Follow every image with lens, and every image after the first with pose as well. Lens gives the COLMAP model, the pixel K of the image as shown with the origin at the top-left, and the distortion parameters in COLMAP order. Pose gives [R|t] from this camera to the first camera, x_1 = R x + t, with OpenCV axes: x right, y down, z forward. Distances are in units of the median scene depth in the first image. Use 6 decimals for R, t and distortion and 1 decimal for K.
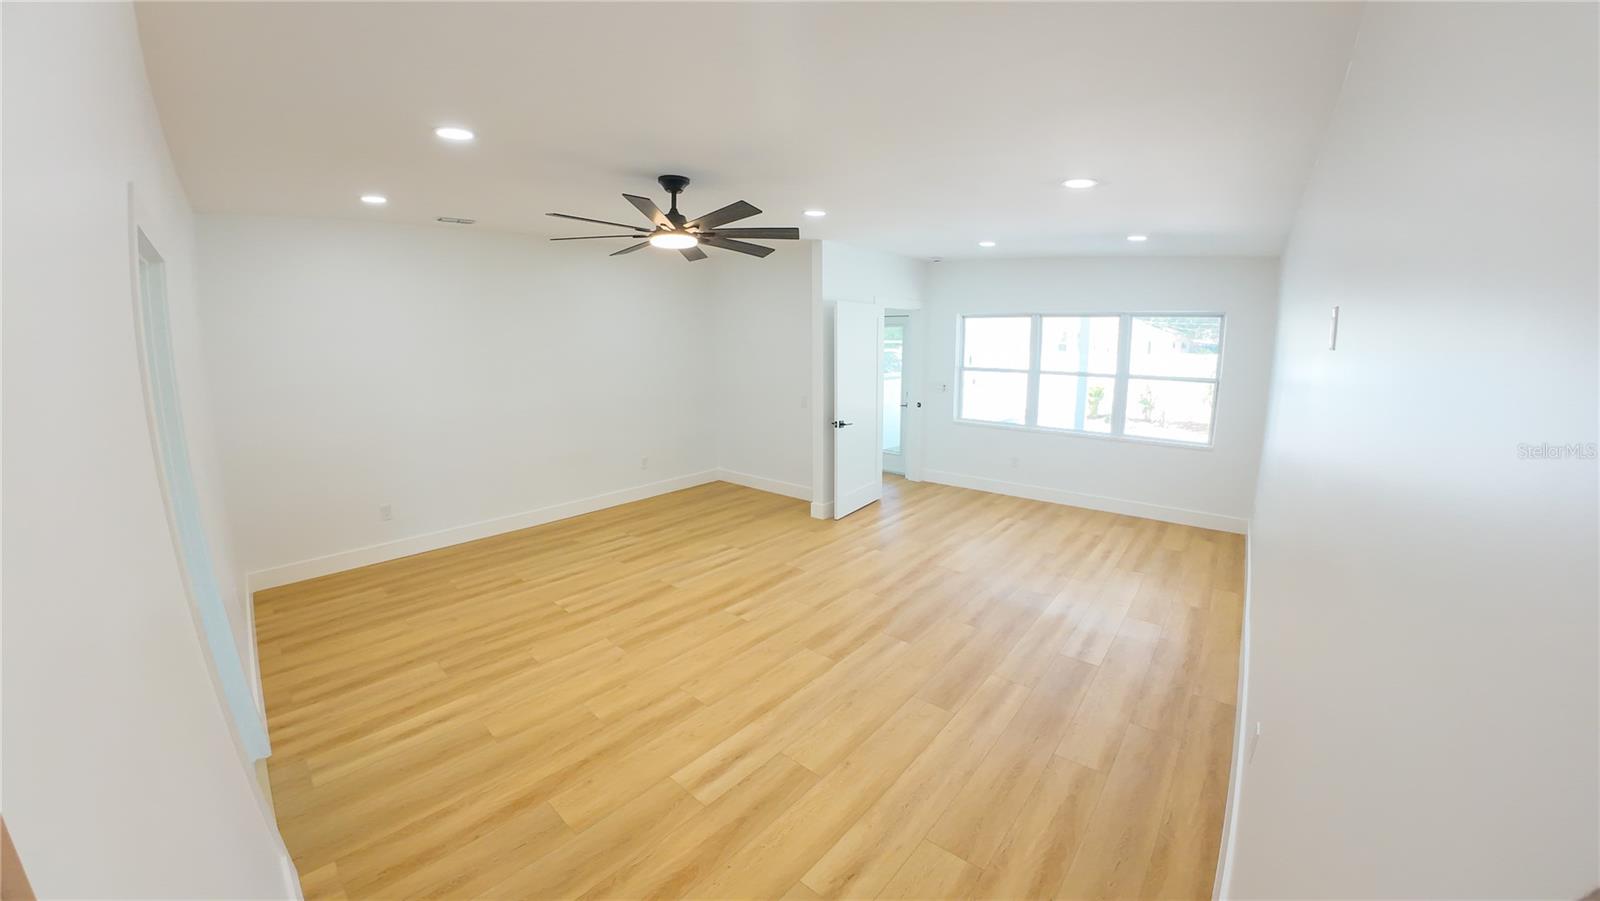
lens RADIAL K [[553.1, 0, 814.1], [0, 553.1, 454.0], [0, 0, 1]] dist [-0.114298, 0.010913]
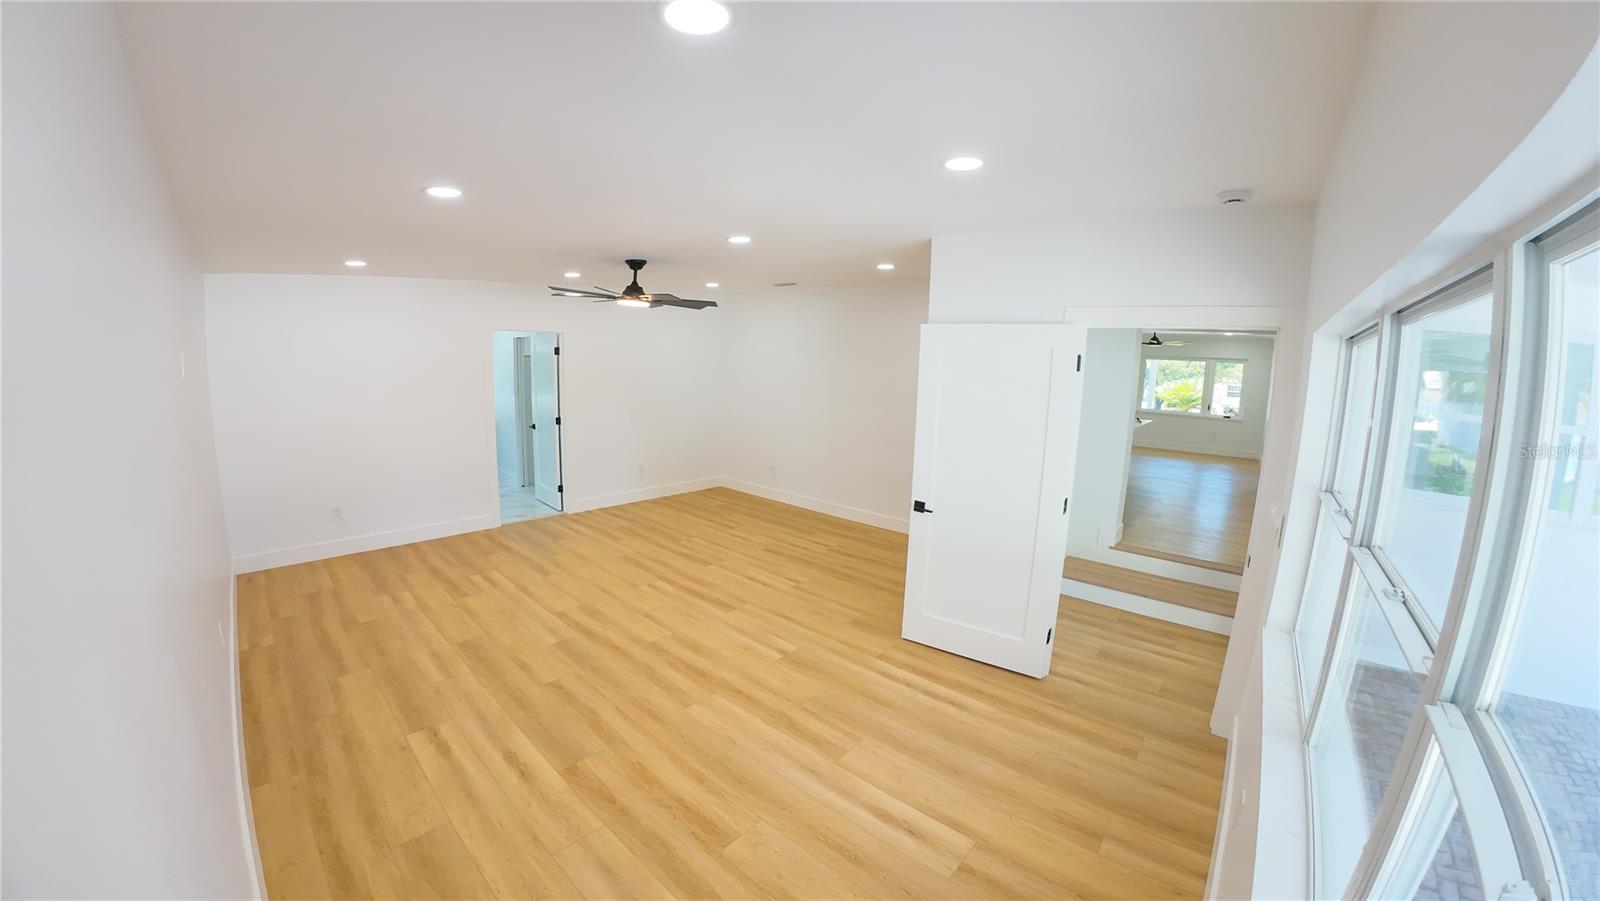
lens RADIAL K [[562.0, 0, 805.4], [0, 562.0, 445.2], [0, 0, 1]] dist [-0.114179, 0.011821]
pose [[-0.031876, 0.141049, -0.989489, 1.018009], [-0.224949, 0.963581, 0.144602, -0.272277], [0.973849, 0.227194, 0.001014, 1.208470]]
